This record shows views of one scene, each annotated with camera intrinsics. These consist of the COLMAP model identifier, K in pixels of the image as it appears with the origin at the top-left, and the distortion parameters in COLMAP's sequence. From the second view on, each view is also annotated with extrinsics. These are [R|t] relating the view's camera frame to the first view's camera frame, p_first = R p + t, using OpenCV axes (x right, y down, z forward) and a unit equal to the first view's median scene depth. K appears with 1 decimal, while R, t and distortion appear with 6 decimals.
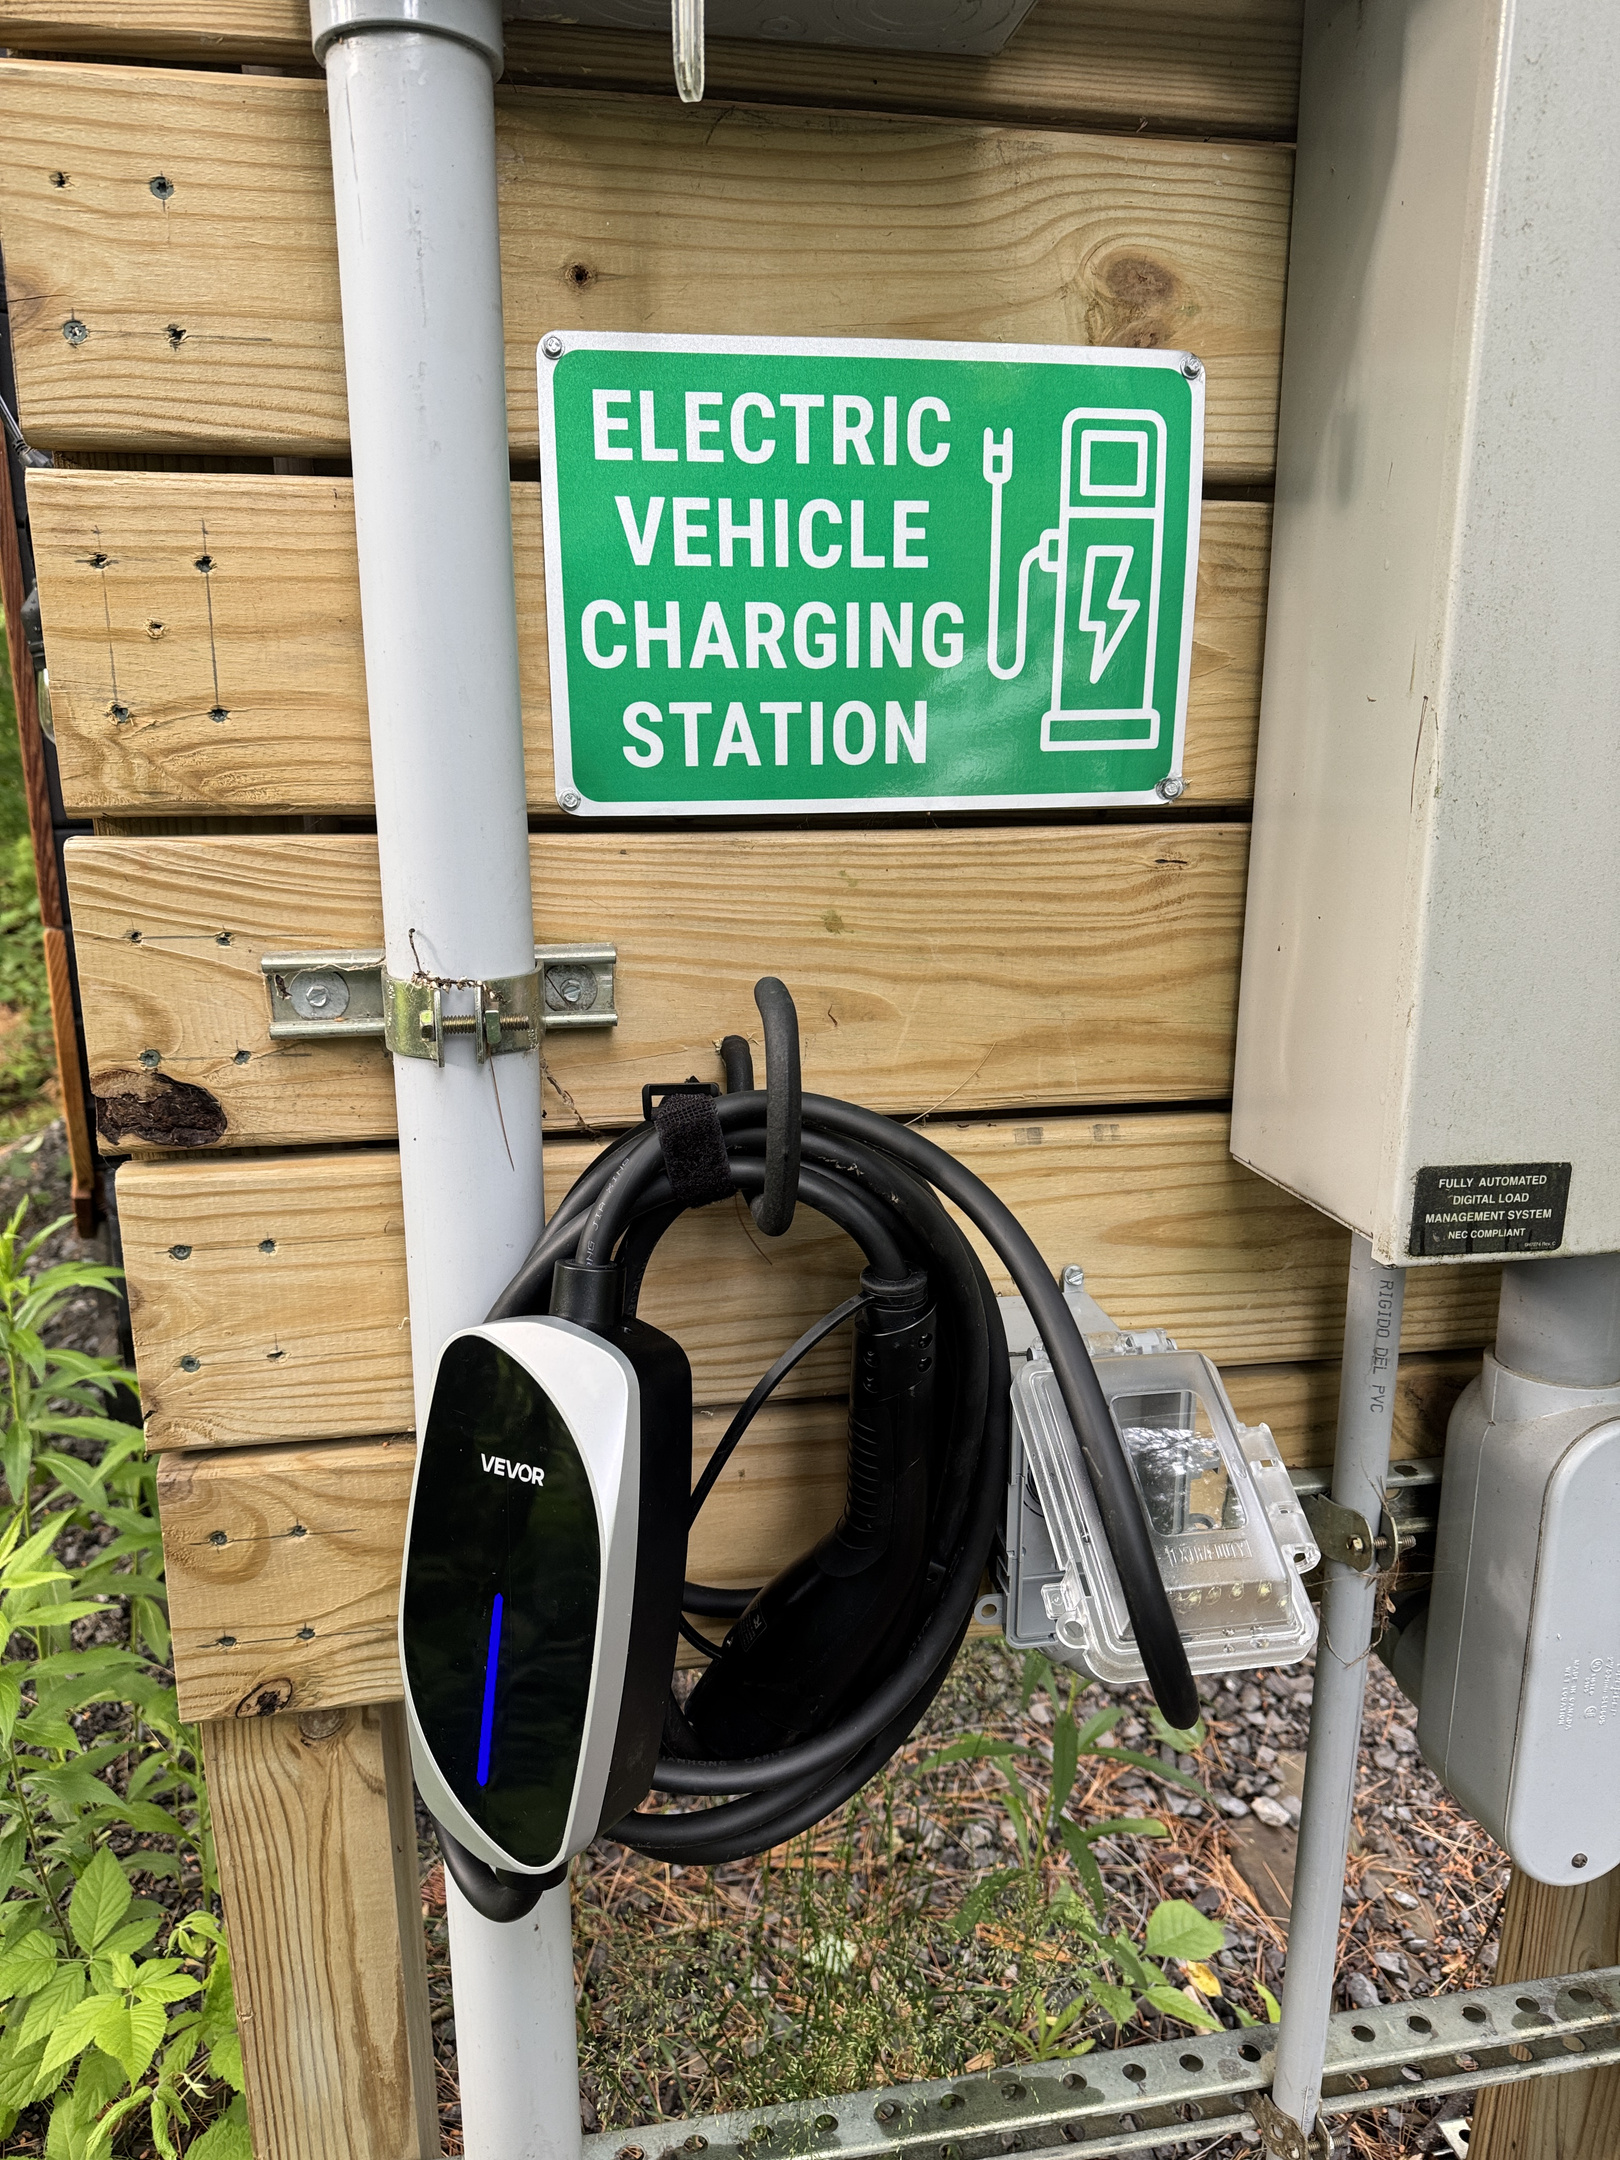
lens RADIAL K [[1495.3, 0, 803.1], [0, 1495.3, 1095.6], [0, 0, 1]] dist [0.030246, -0.002636]
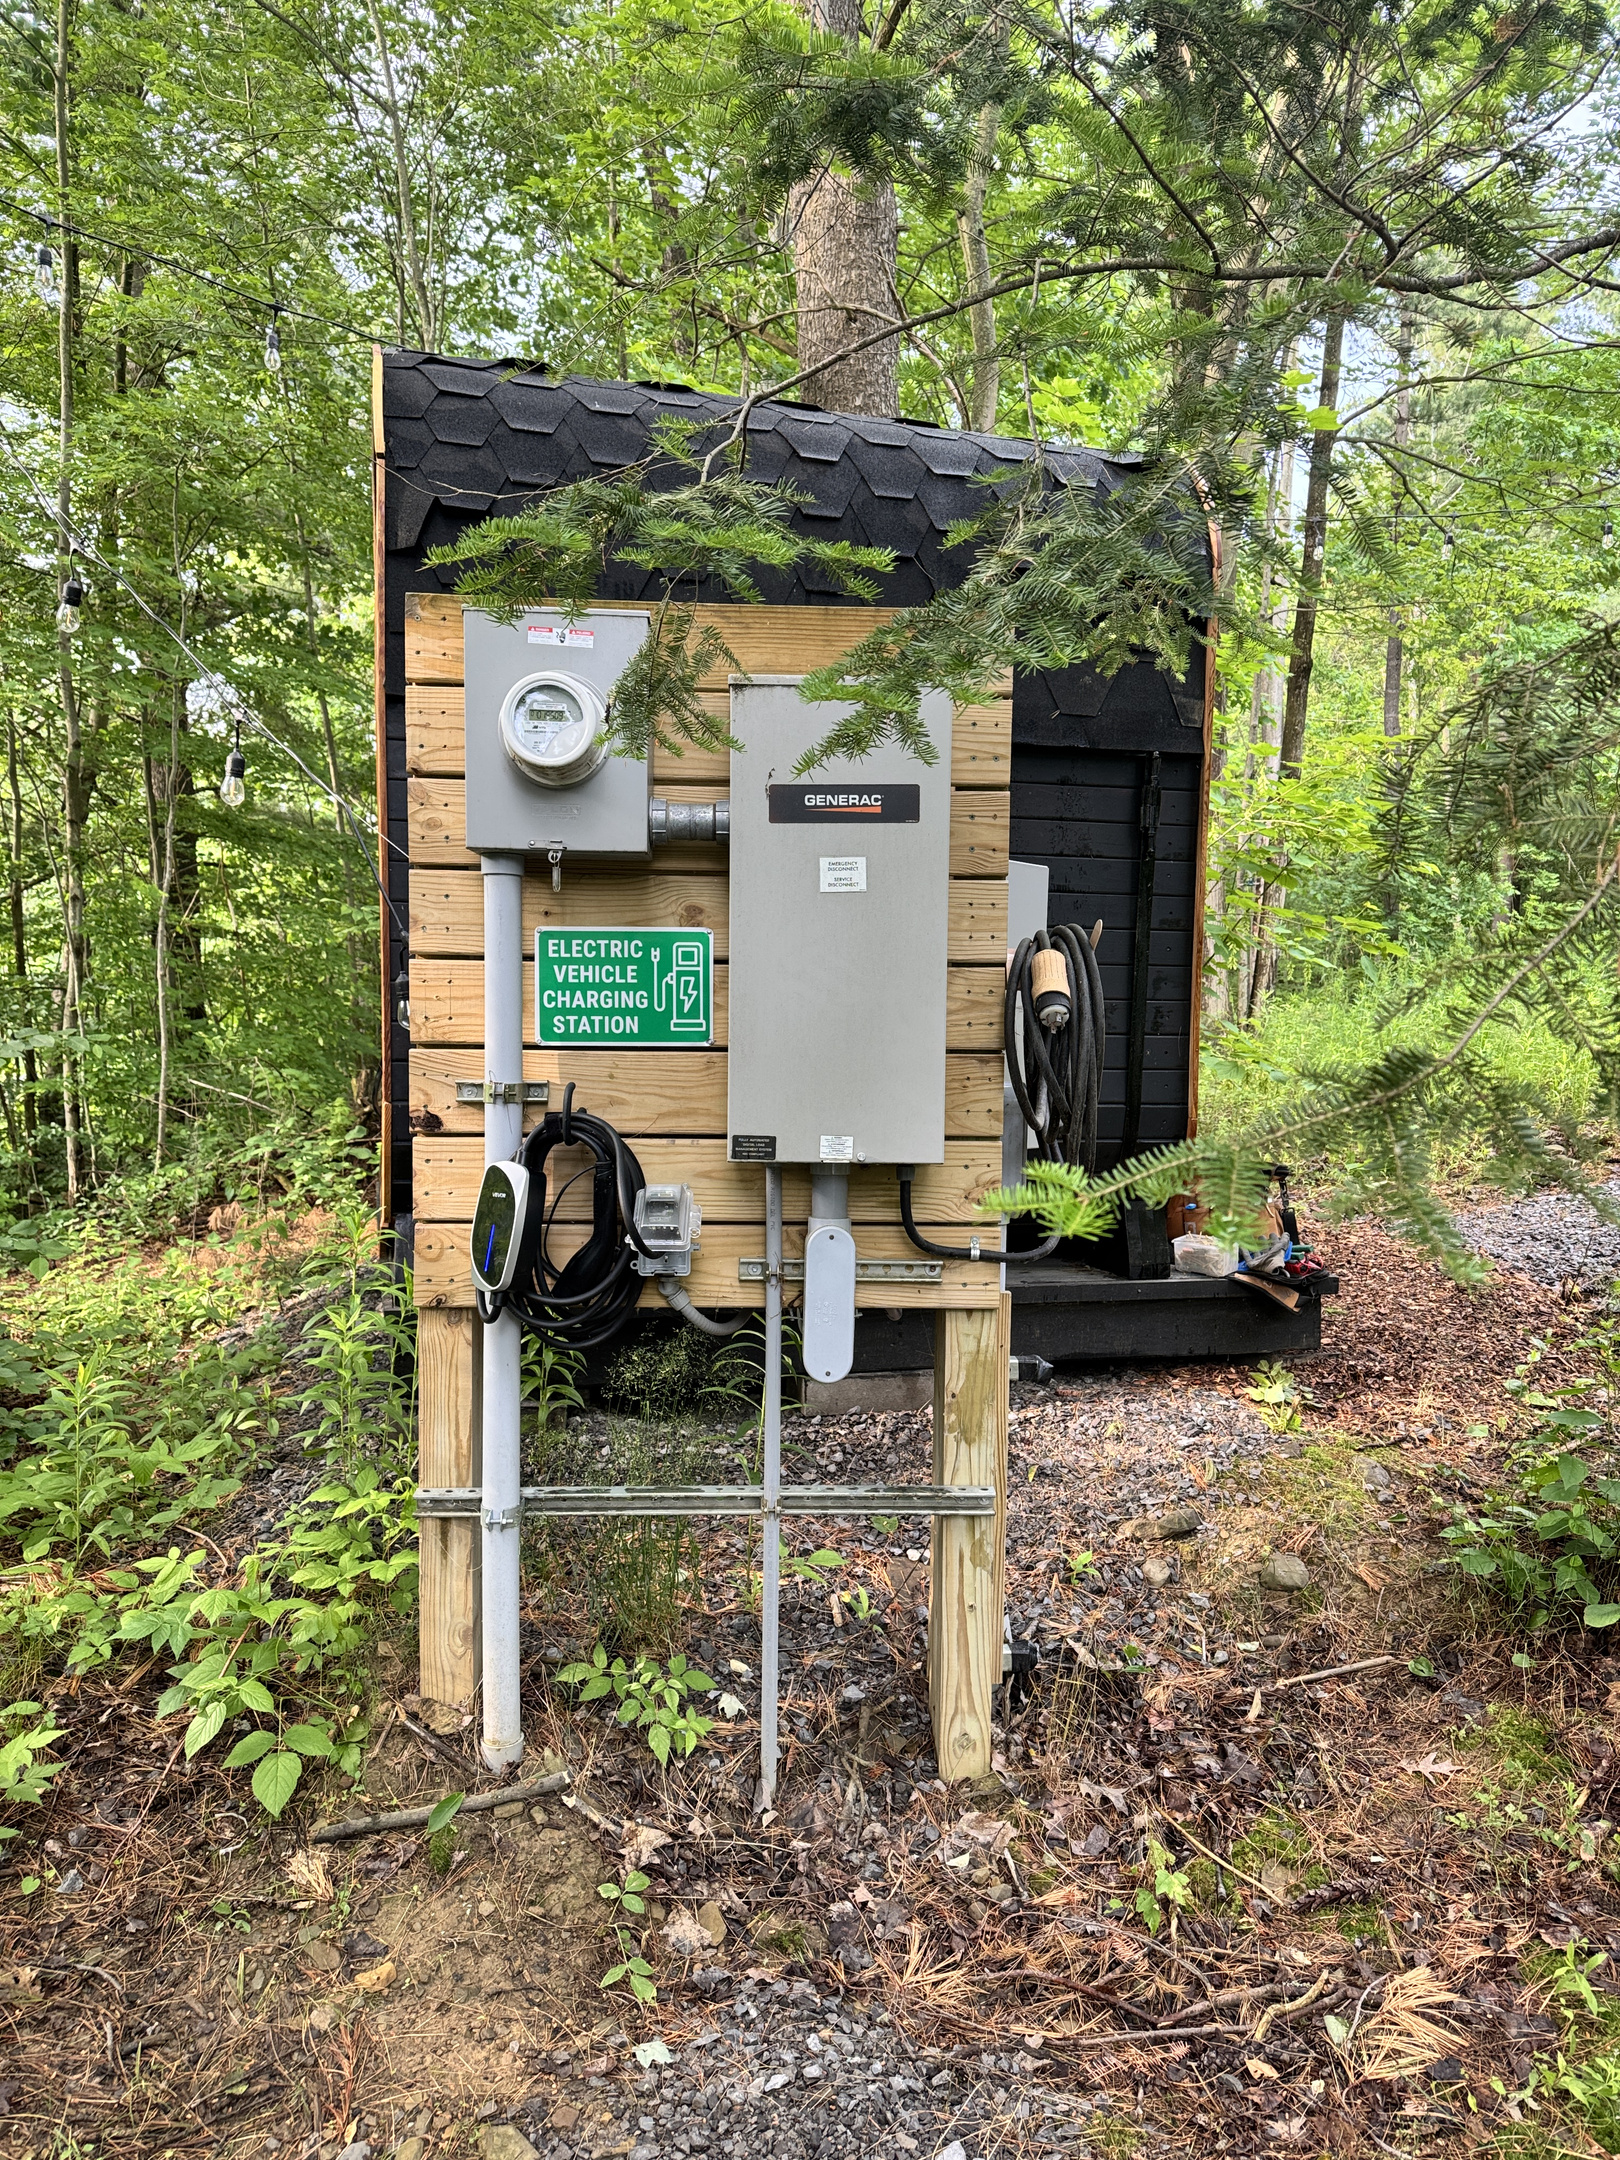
lens RADIAL K [[1495.3, 0, 818.7], [0, 1495.3, 1076.2], [0, 0, 1]] dist [0.030246, -0.002636]
pose [[0.990323, 0.019304, -0.137429, 1.055860], [-0.045743, 0.980343, -0.191924, 0.575387], [0.131023, 0.196354, 0.971740, -2.531223]]
